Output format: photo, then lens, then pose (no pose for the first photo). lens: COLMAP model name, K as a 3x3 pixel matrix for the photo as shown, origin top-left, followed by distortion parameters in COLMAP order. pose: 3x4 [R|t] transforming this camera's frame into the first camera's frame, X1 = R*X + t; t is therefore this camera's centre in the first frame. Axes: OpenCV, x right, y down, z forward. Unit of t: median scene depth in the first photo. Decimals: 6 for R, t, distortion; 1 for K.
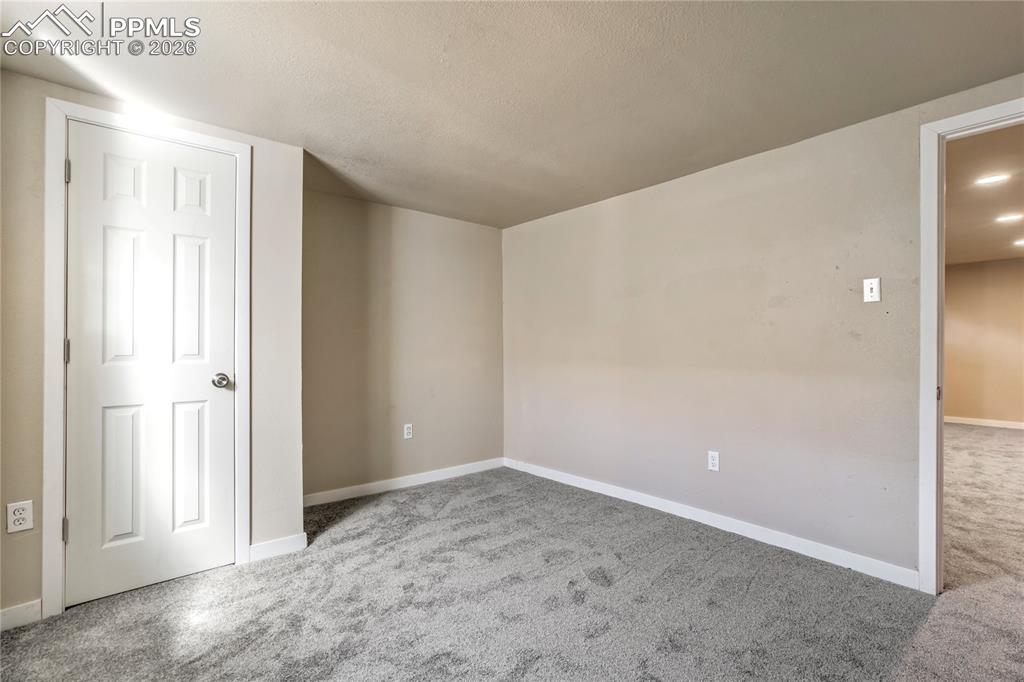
lens RADIAL K [[479.2, 0, 512.0], [0, 479.2, 341.0], [0, 0, 1]] dist [-0.037033, 0.021944]
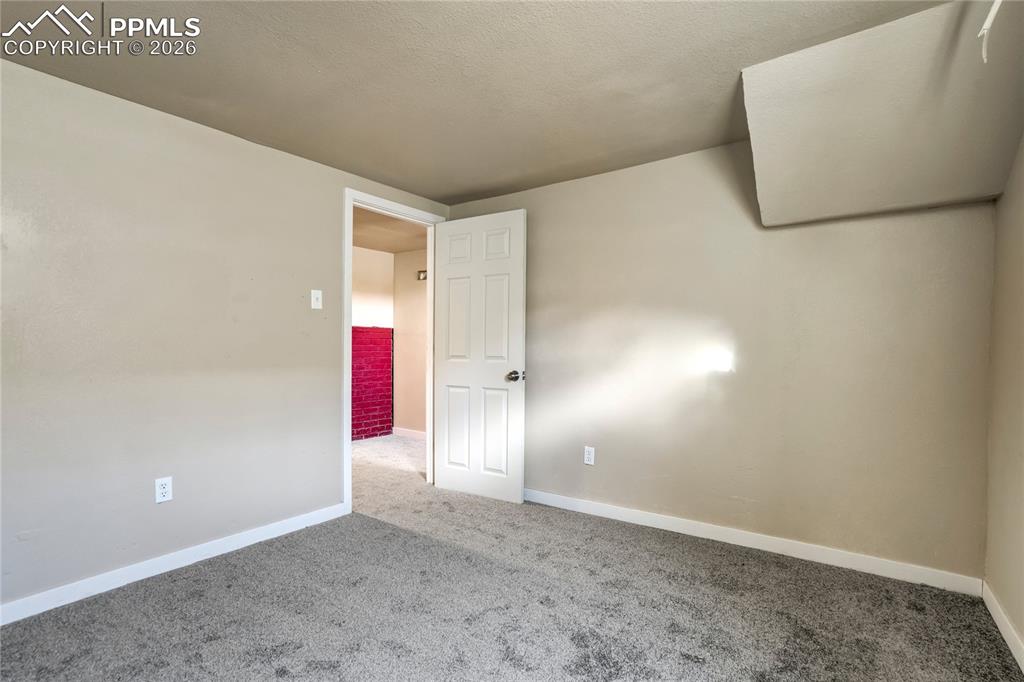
lens RADIAL K [[479.2, 0, 512.0], [0, 479.2, 341.0], [0, 0, 1]] dist [-0.037033, 0.021944]
pose [[-0.221213, 0.005839, 0.975208, -0.602936], [0.000984, 0.999983, -0.005764, 0.011888], [-0.975225, -0.000316, -0.221215, 0.769032]]
